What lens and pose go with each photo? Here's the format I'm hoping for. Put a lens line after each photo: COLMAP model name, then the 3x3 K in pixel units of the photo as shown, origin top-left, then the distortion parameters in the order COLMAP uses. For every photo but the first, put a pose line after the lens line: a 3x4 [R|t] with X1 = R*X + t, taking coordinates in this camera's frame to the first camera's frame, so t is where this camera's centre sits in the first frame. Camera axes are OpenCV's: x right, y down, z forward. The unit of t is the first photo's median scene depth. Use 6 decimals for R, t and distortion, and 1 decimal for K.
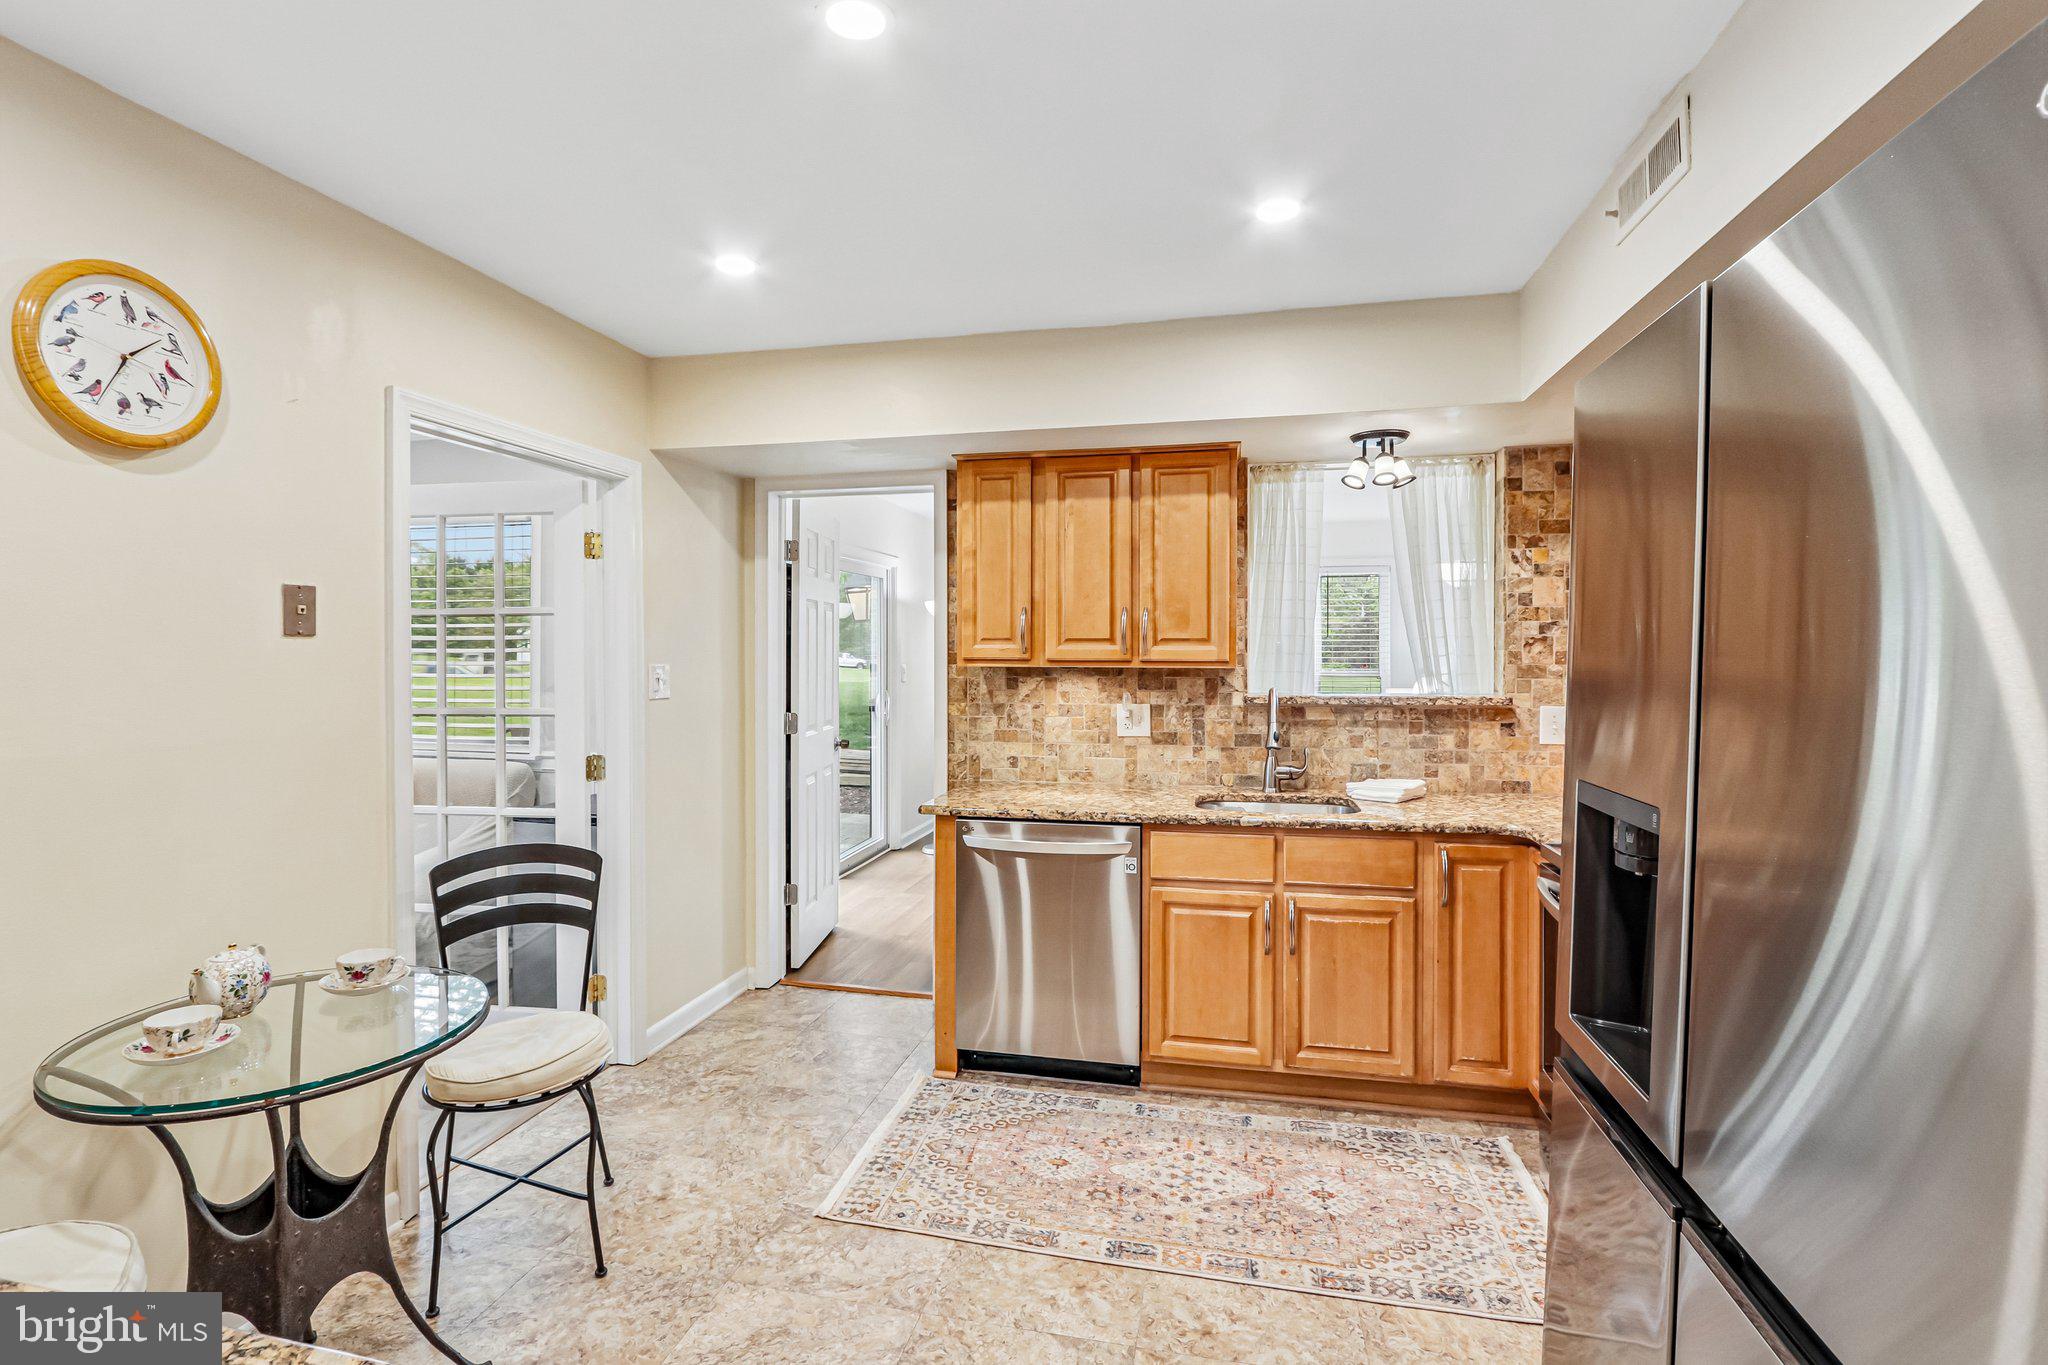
lens RADIAL K [[955.8, 0, 1018.0], [0, 955.8, 662.9], [0, 0, 1]] dist [-0.010057, 0.000546]
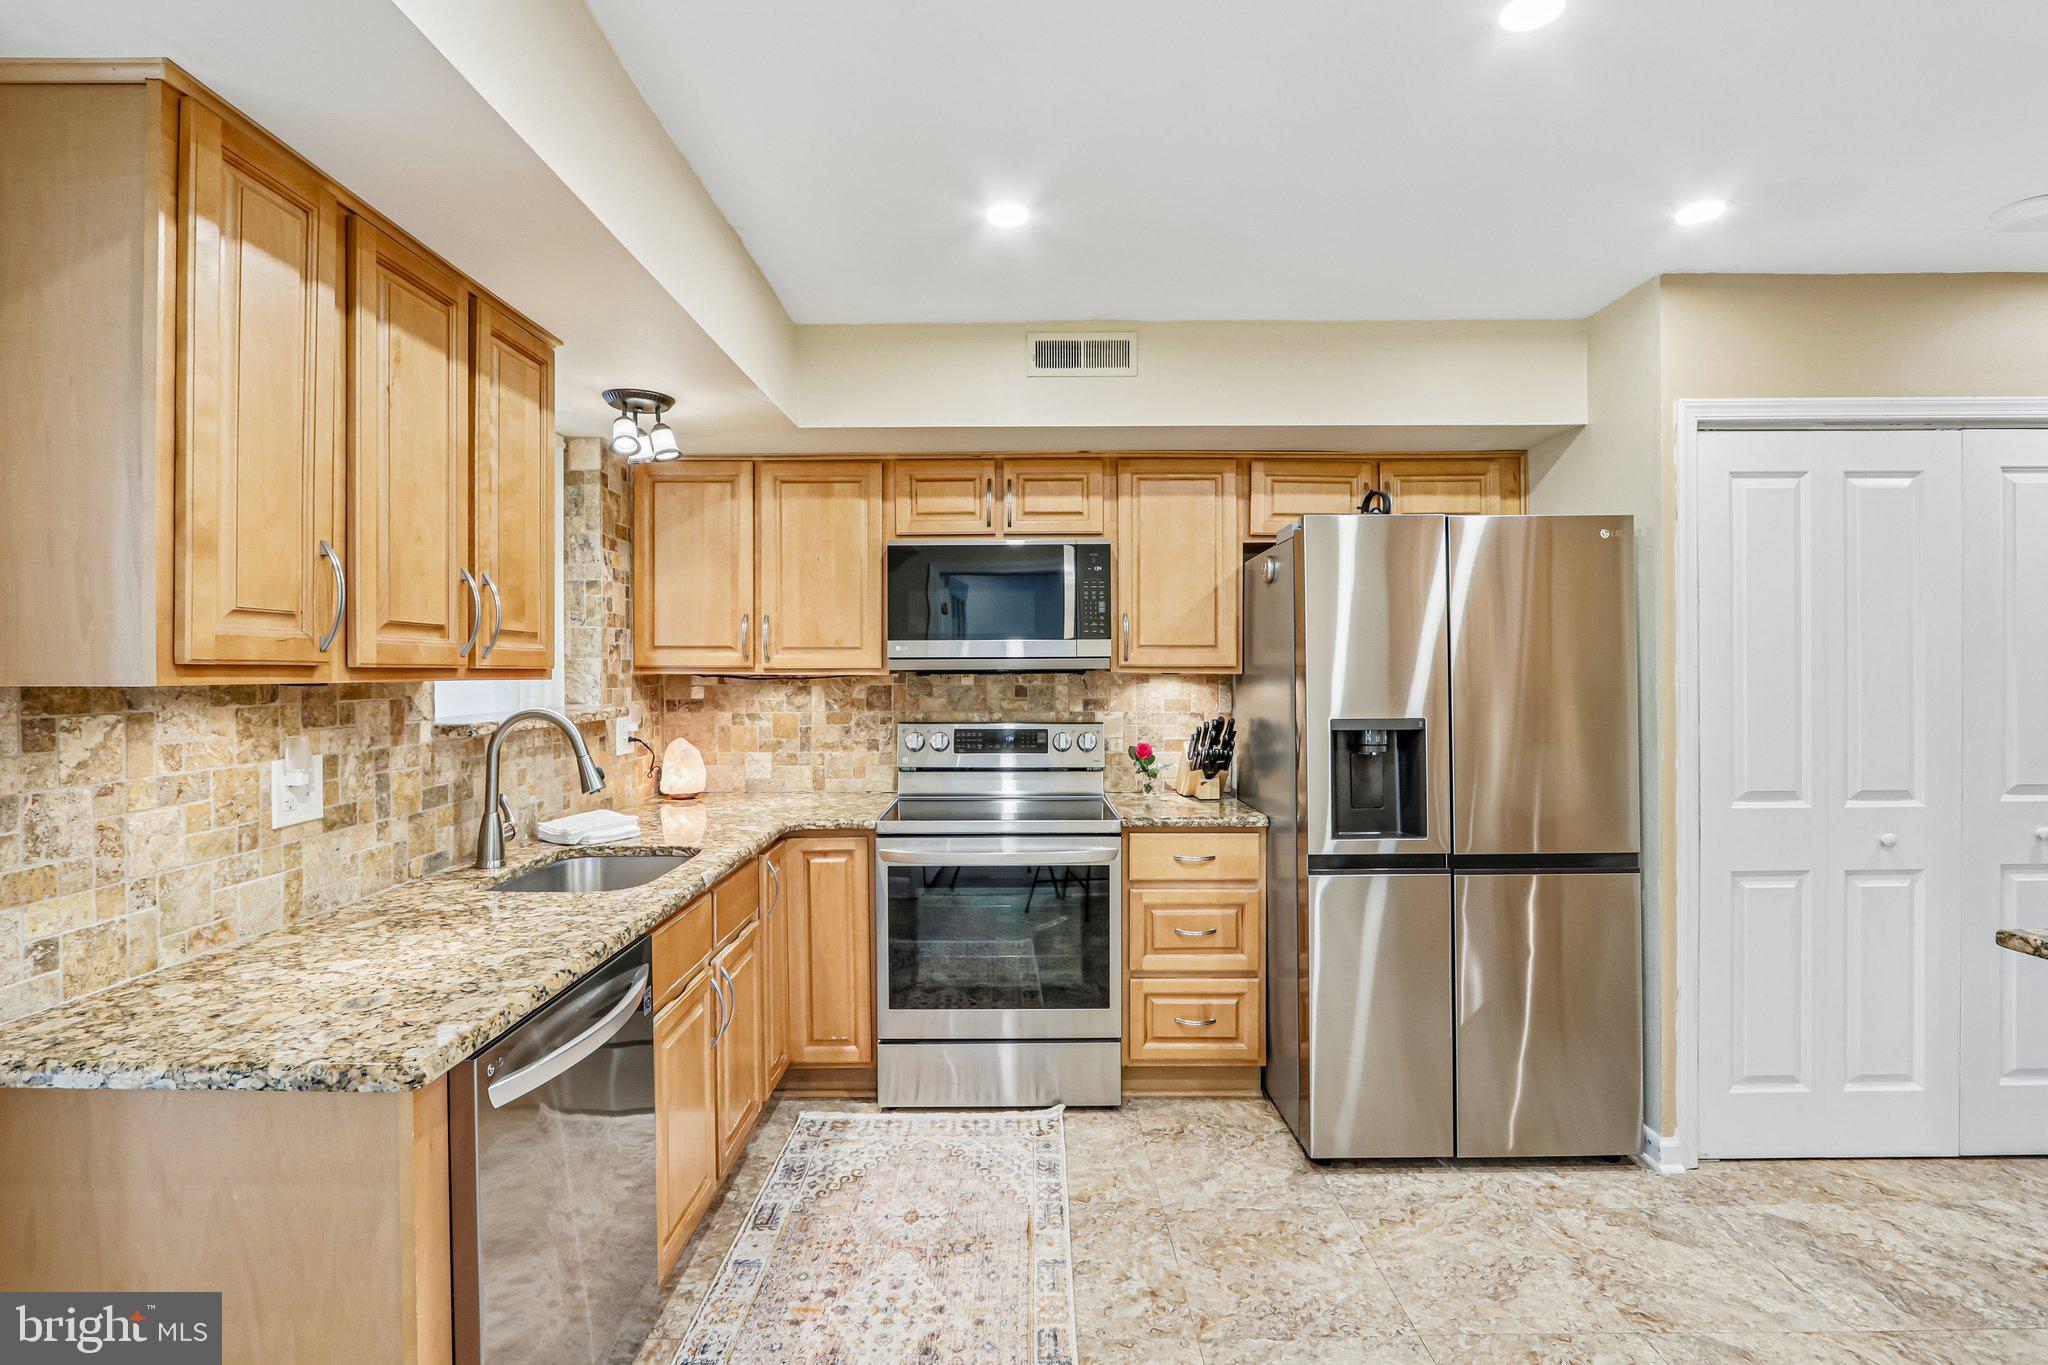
lens RADIAL K [[954.8, 0, 1013.0], [0, 954.8, 674.2], [0, 0, 1]] dist [-0.013102, 0.000583]
pose [[-0.215273, -0.003679, 0.976547, -0.475858], [0.012500, 0.999901, 0.006522, 0.001474], [-0.976474, 0.013610, -0.215205, 0.812913]]
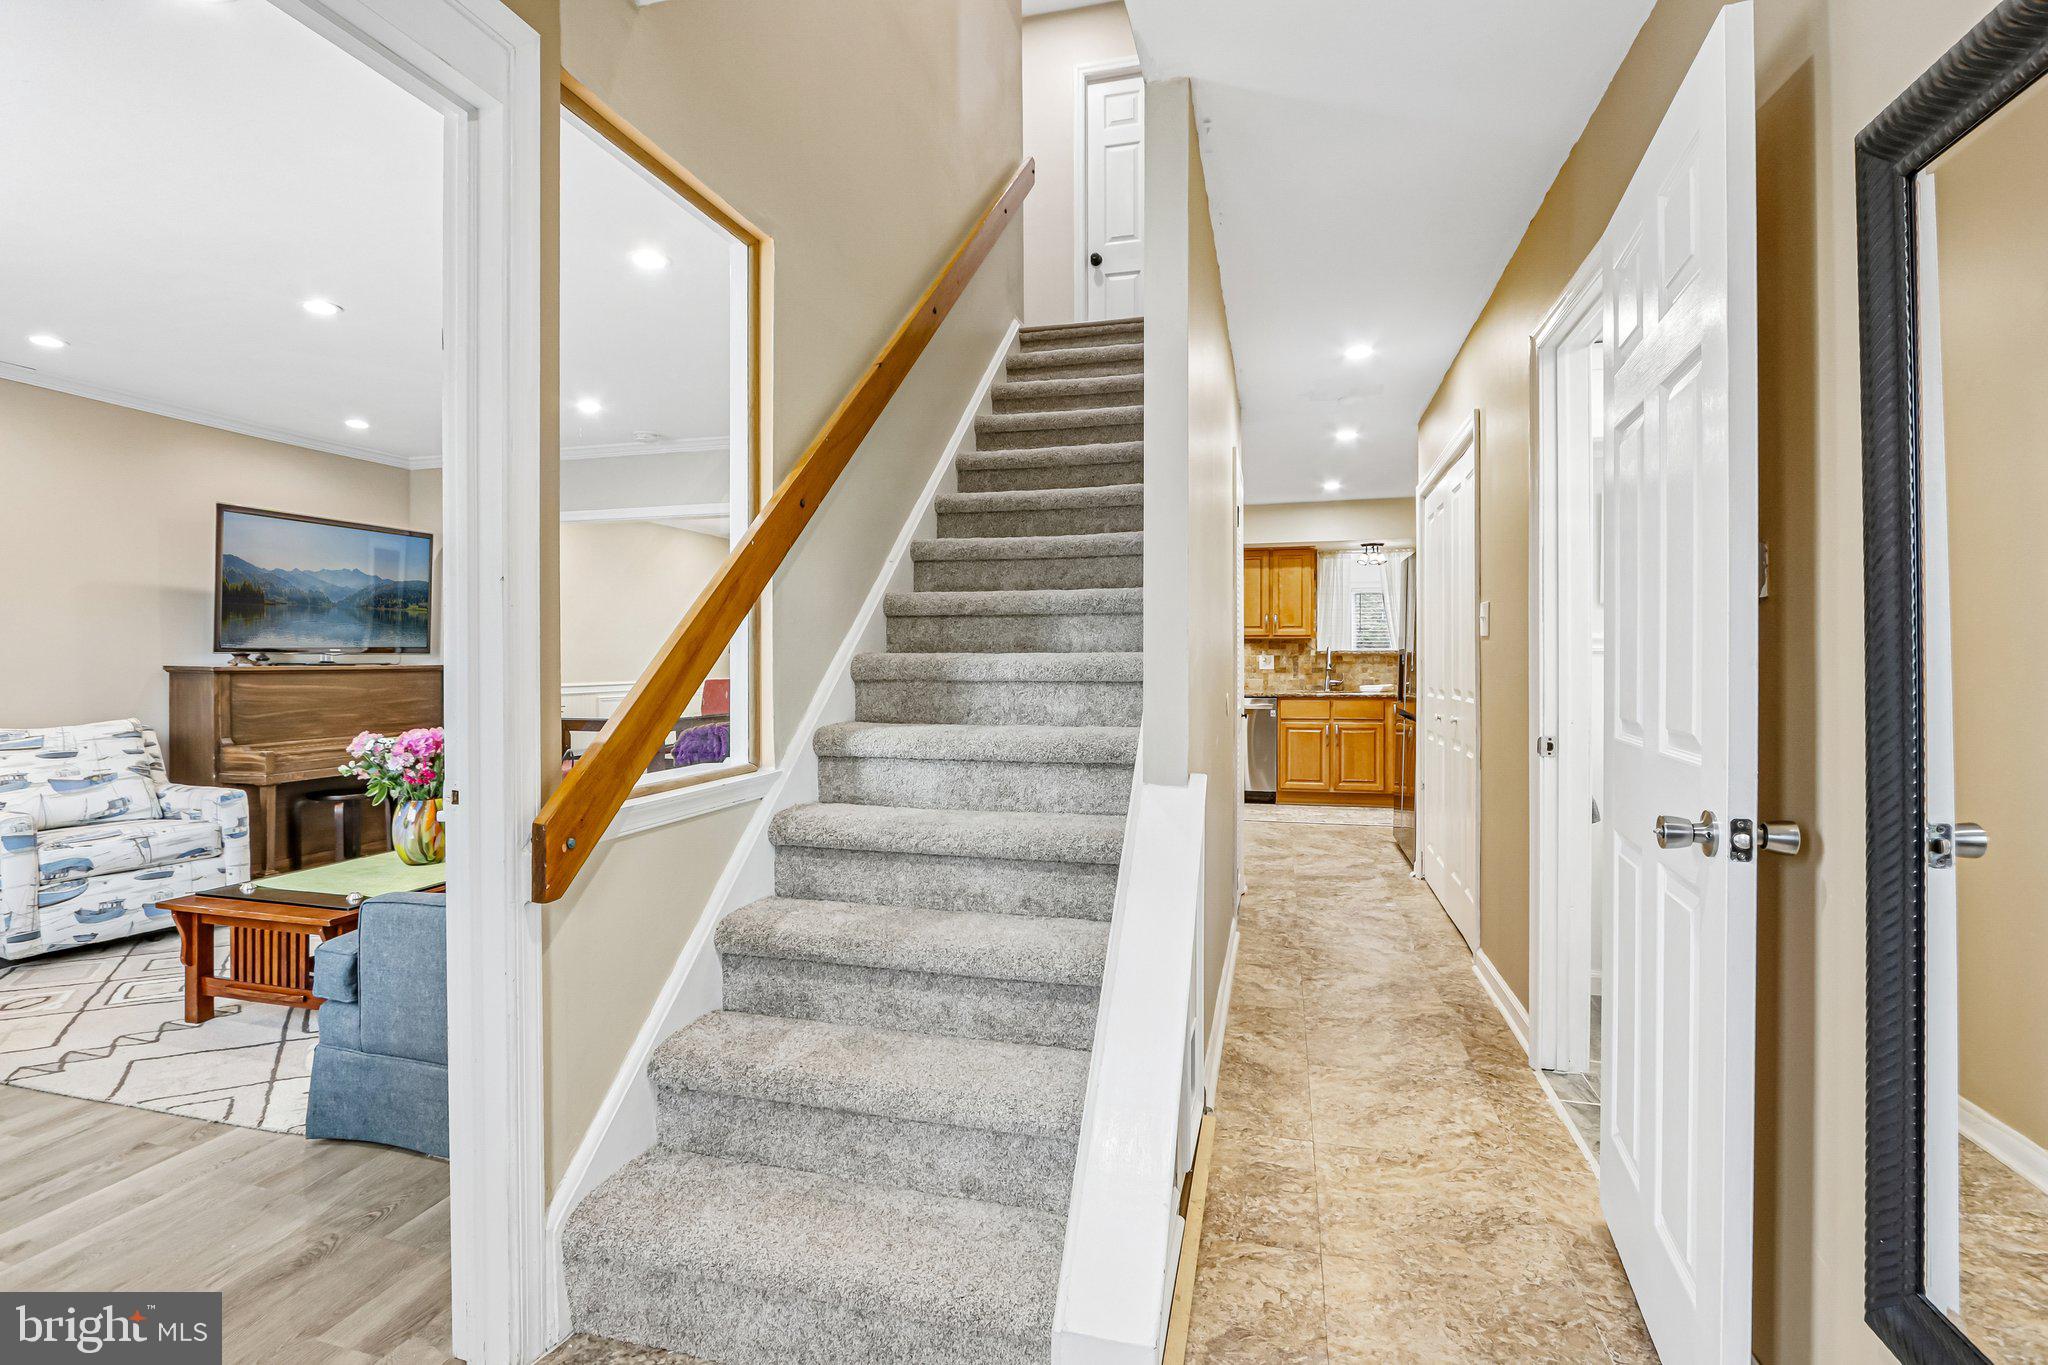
lens RADIAL K [[979.0, 0, 1010.0], [0, 979.0, 667.3], [0, 0, 1]] dist [-0.014667, -0.000328]
pose [[0.998993, -0.000663, -0.044858, -0.424771], [0.000564, 0.999997, -0.002218, 0.083515], [0.044859, 0.002190, 0.998991, -1.496262]]
